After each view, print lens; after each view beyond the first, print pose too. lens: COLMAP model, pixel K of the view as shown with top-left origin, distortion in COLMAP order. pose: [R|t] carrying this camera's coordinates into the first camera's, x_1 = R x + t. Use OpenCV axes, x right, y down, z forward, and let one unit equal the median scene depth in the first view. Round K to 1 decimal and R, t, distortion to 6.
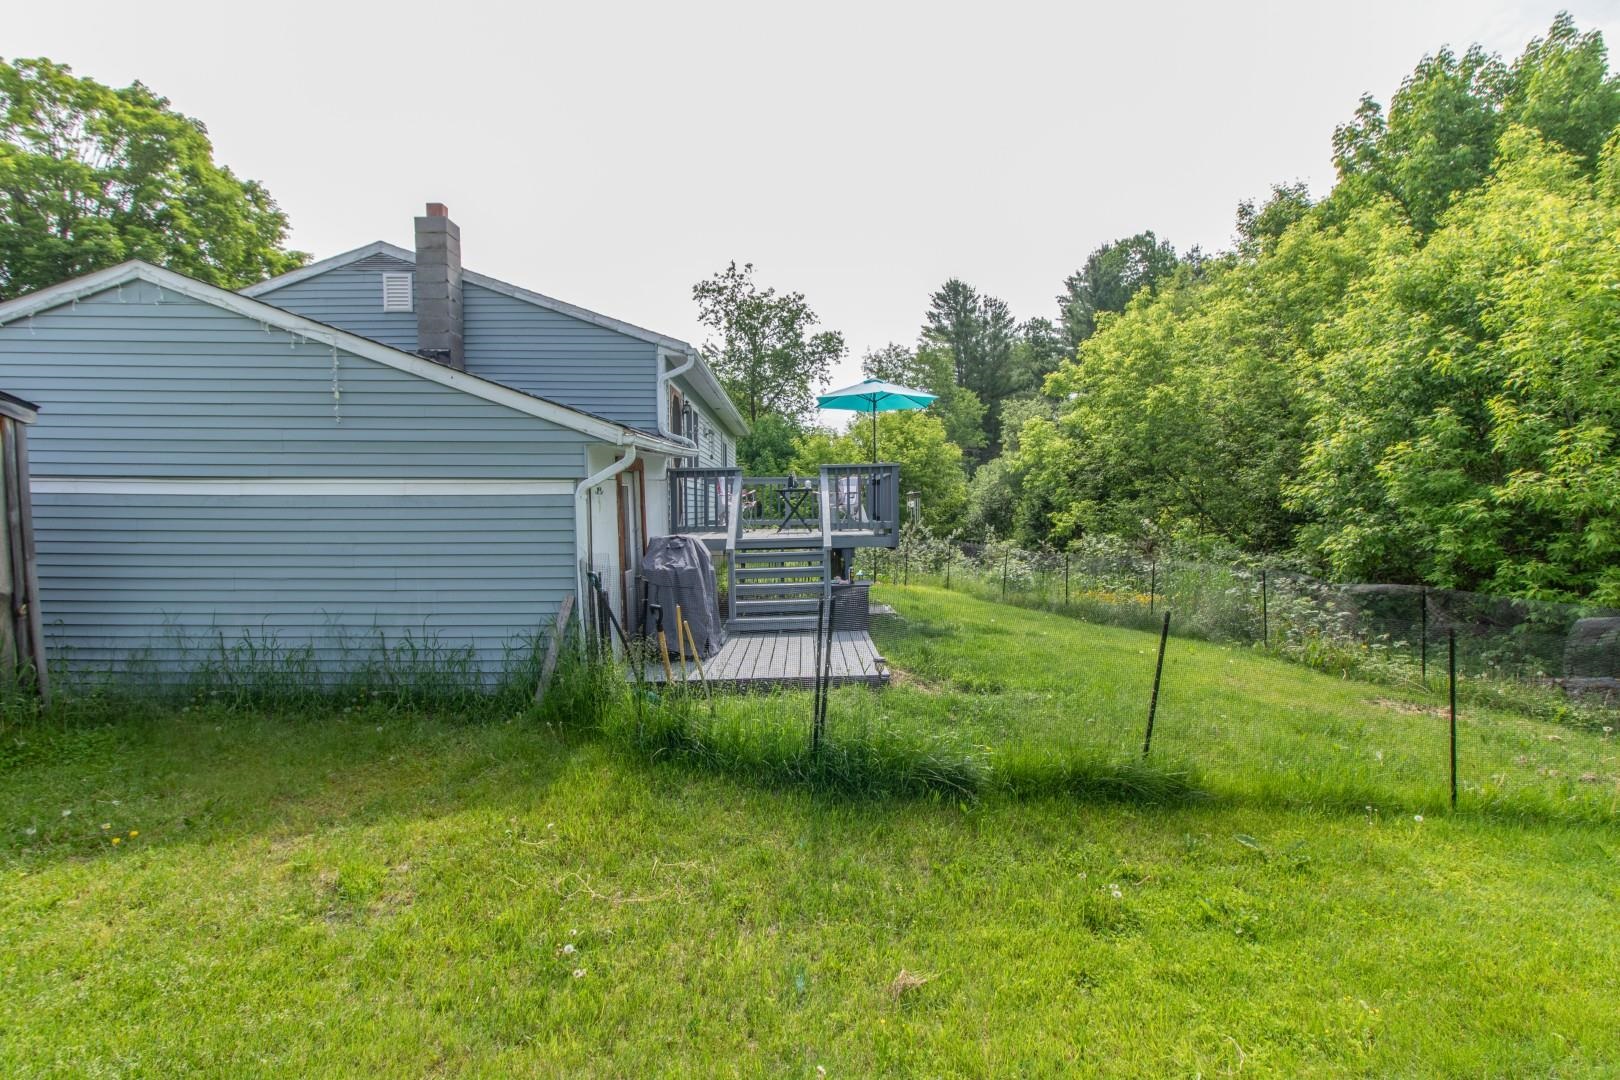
lens RADIAL K [[799.6, 0, 809.2], [0, 799.6, 536.8], [0, 0, 1]] dist [0.002303, -0.001688]
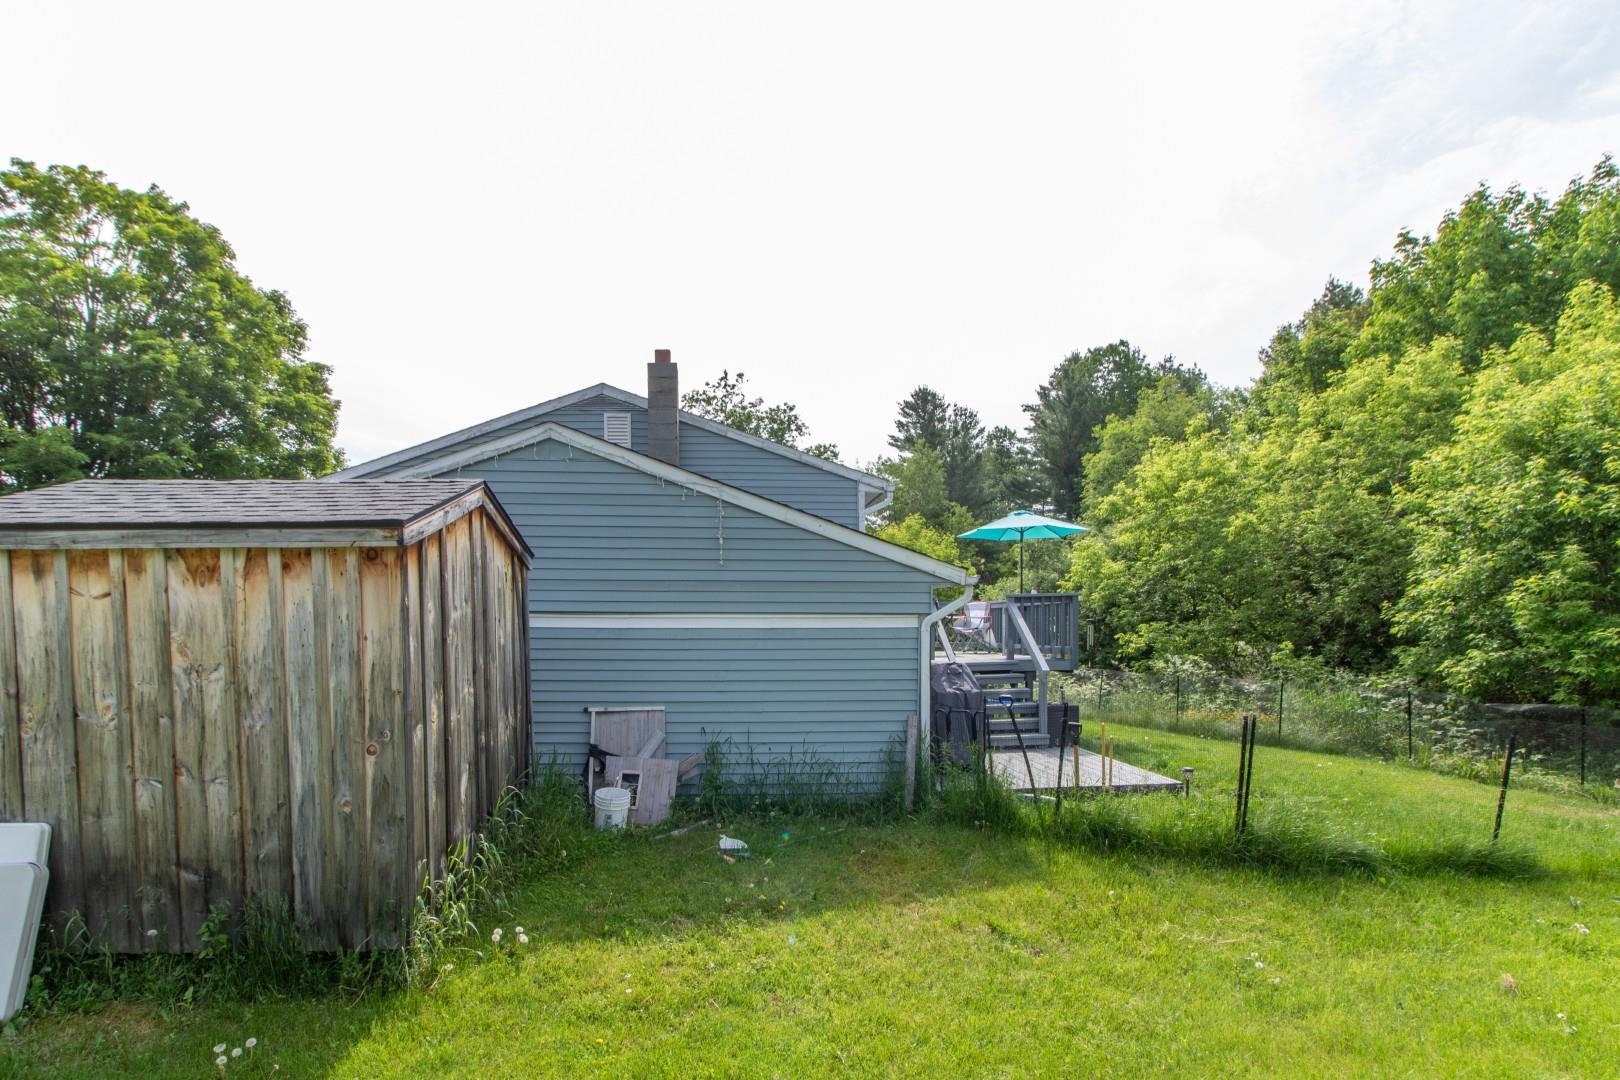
lens RADIAL K [[839.1, 0, 792.3], [0, 839.1, 656.5], [0, 0, 1]] dist [-0.006398, 0.005351]
pose [[0.999349, -0.000080, 0.036064, -0.165443], [-0.000028, 0.999996, 0.002997, -0.004822], [-0.036064, -0.002996, 0.999345, -0.063341]]
